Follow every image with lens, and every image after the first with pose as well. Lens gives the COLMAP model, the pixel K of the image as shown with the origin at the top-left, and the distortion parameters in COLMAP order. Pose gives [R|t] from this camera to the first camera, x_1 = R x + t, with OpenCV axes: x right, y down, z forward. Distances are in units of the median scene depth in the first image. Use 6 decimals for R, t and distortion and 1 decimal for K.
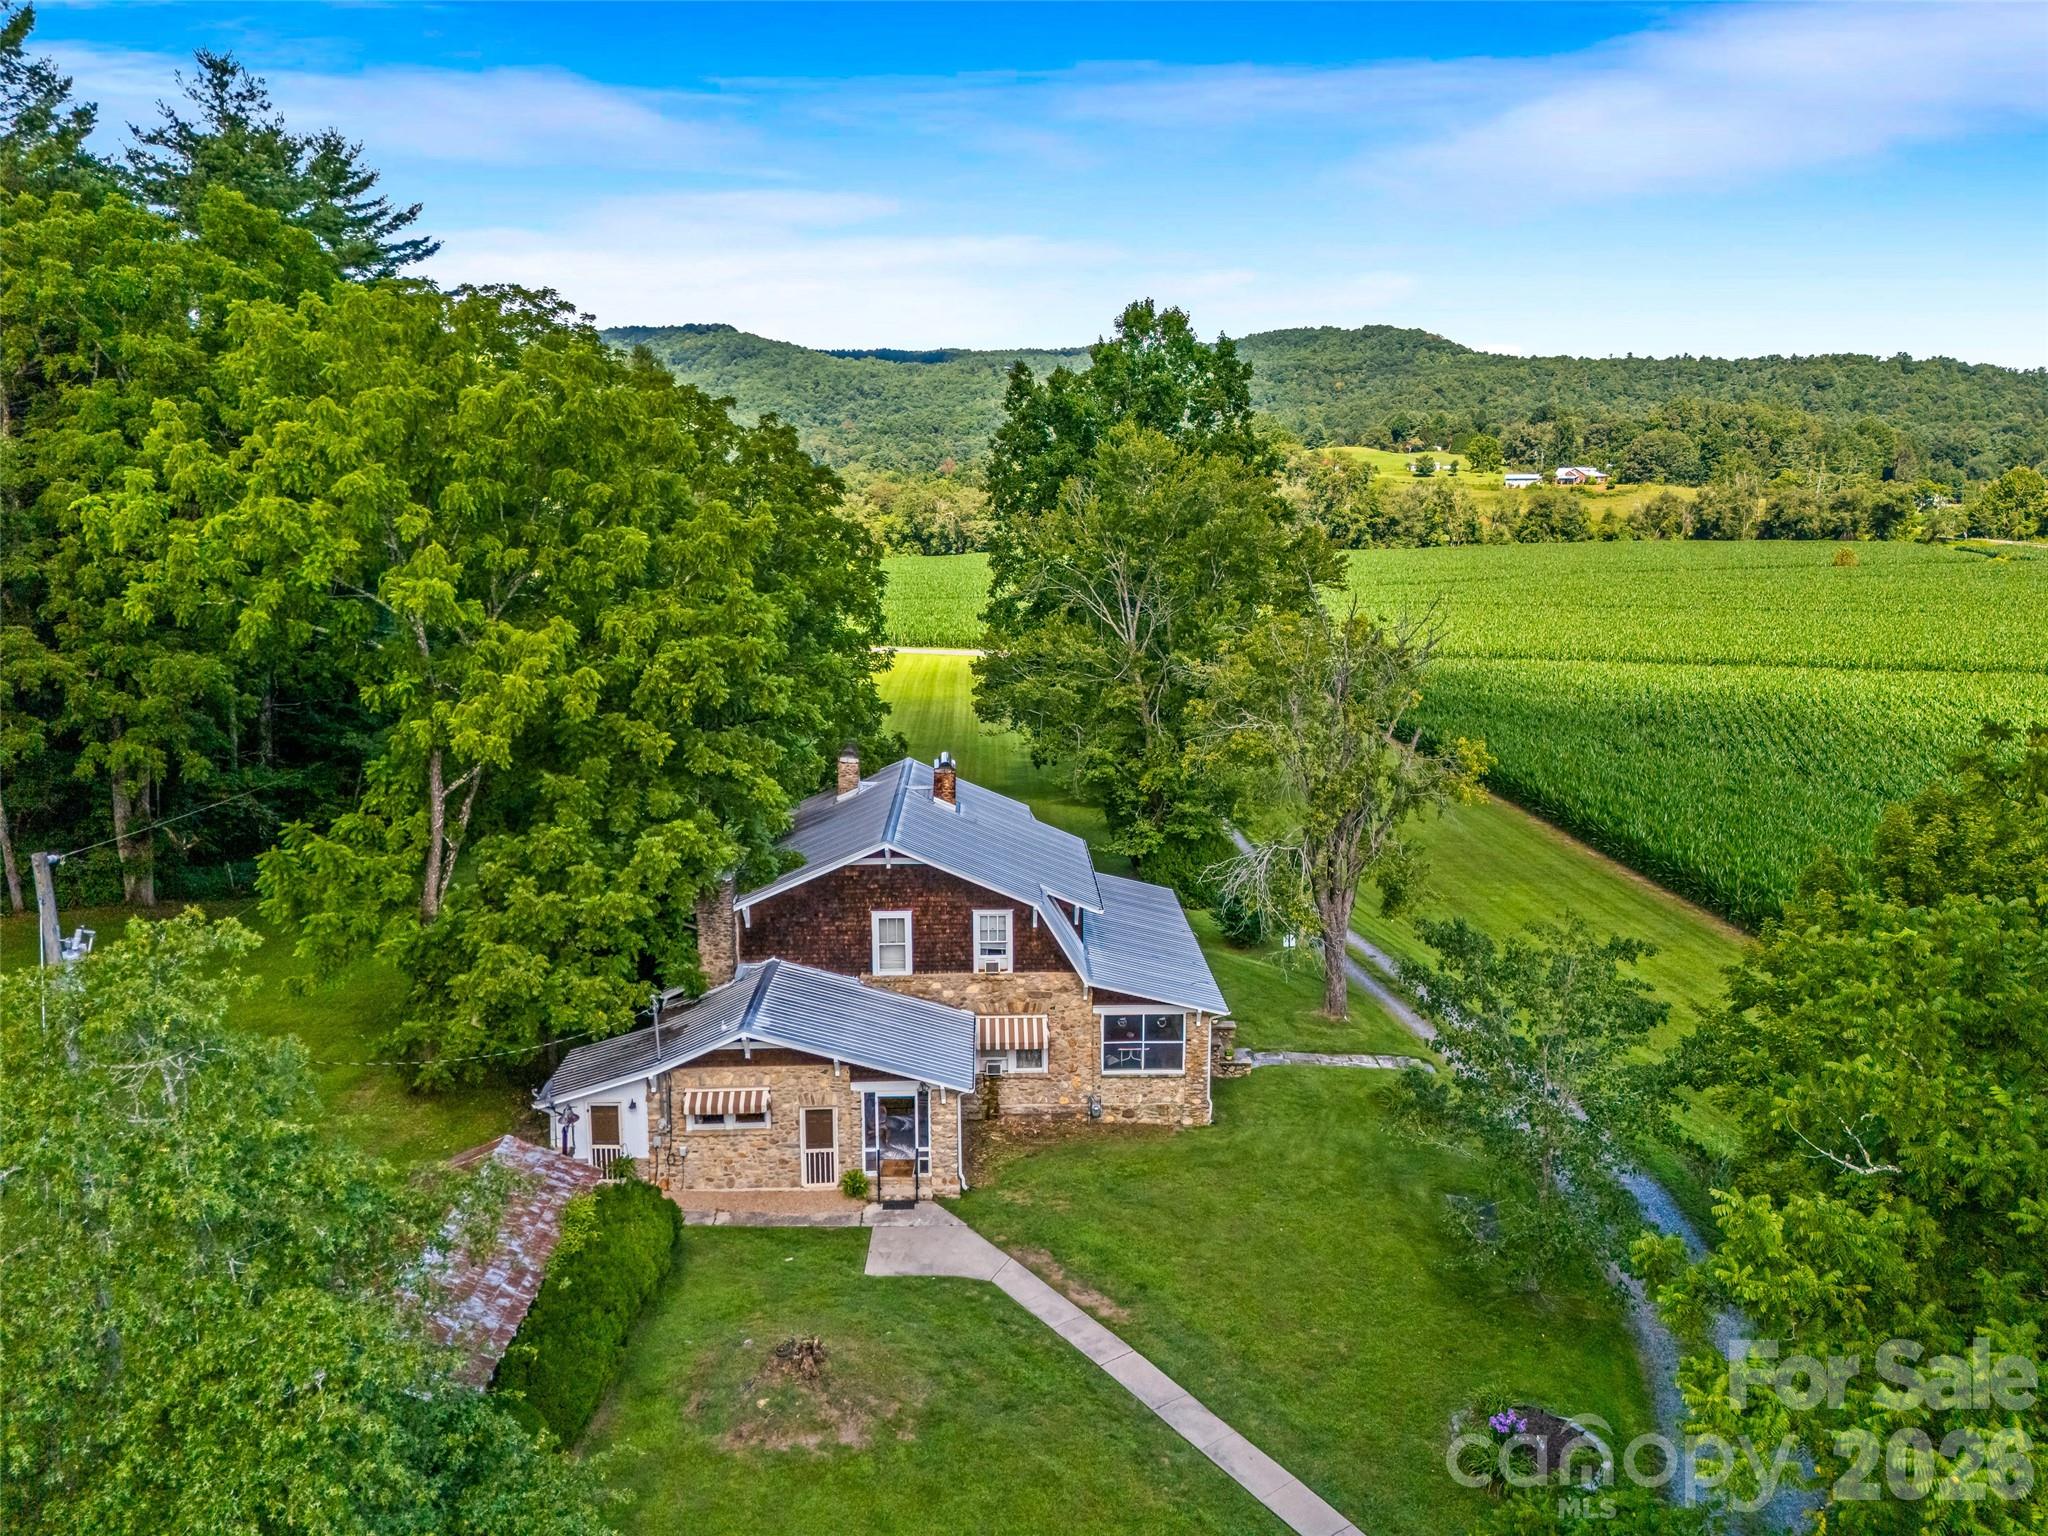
lens RADIAL K [[1523.2, 0, 1004.9], [0, 1523.2, 754.9], [0, 0, 1]] dist [0.018901, -0.014907]
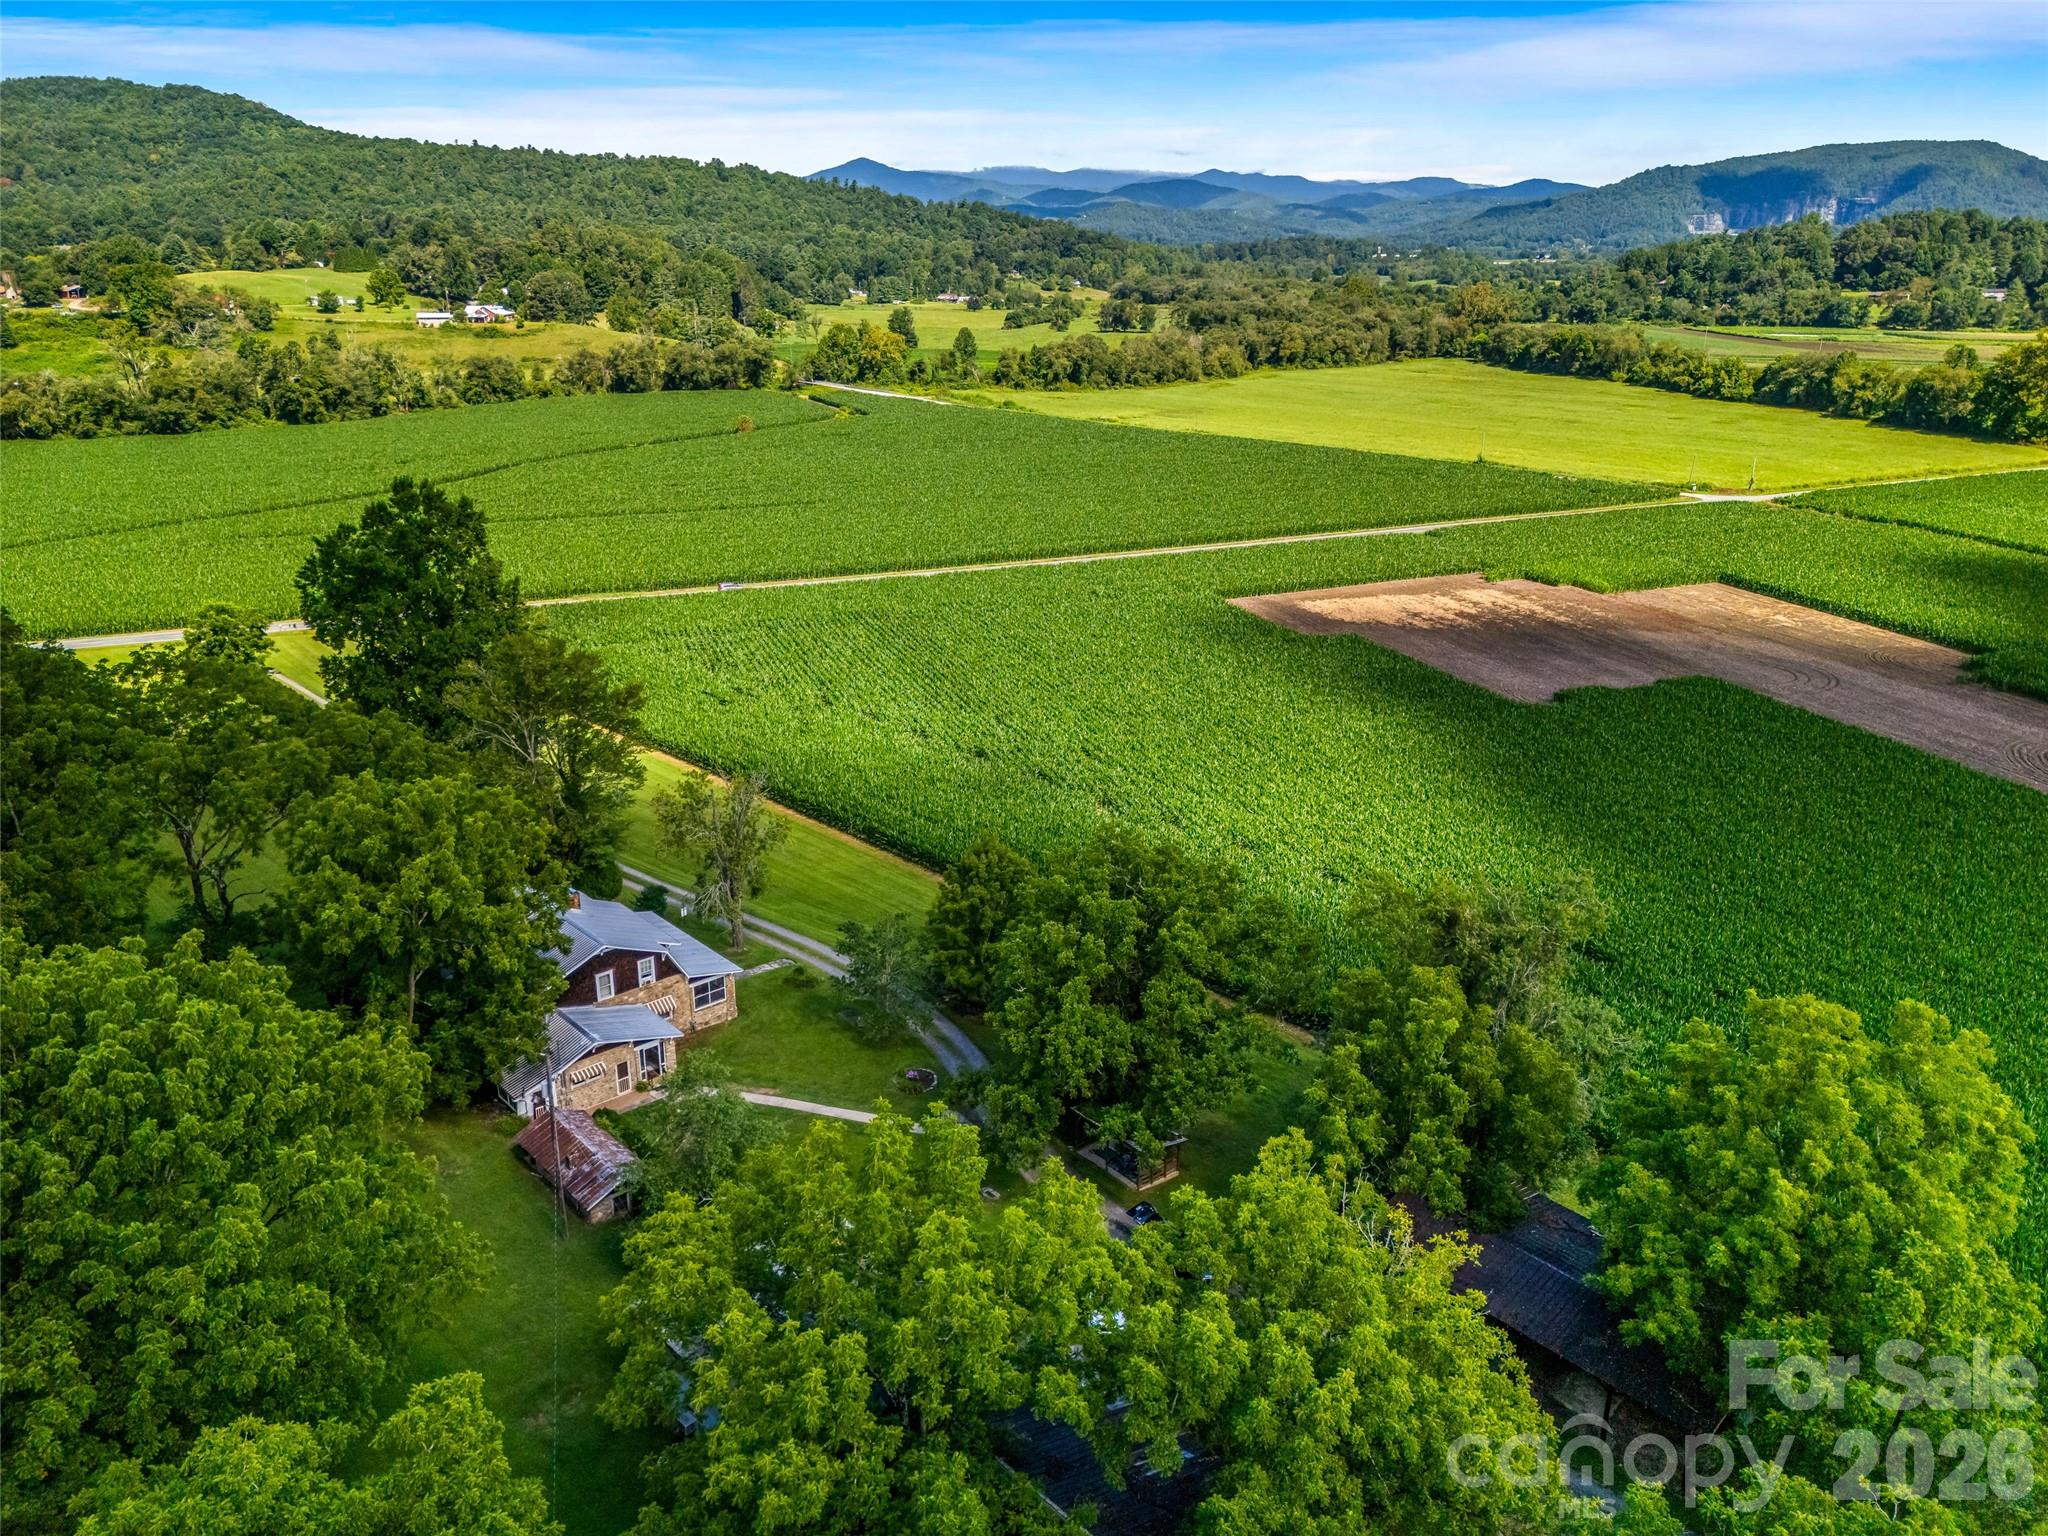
lens RADIAL K [[1467.5, 0, 1022.5], [0, 1467.5, 767.5], [0, 0, 1]] dist [0.018318, -0.017137]
pose [[0.758848, -0.213852, 0.615156, -0.865794], [0.120121, 0.974305, 0.190526, -0.526271], [-0.640094, -0.070687, 0.765038, -1.029177]]
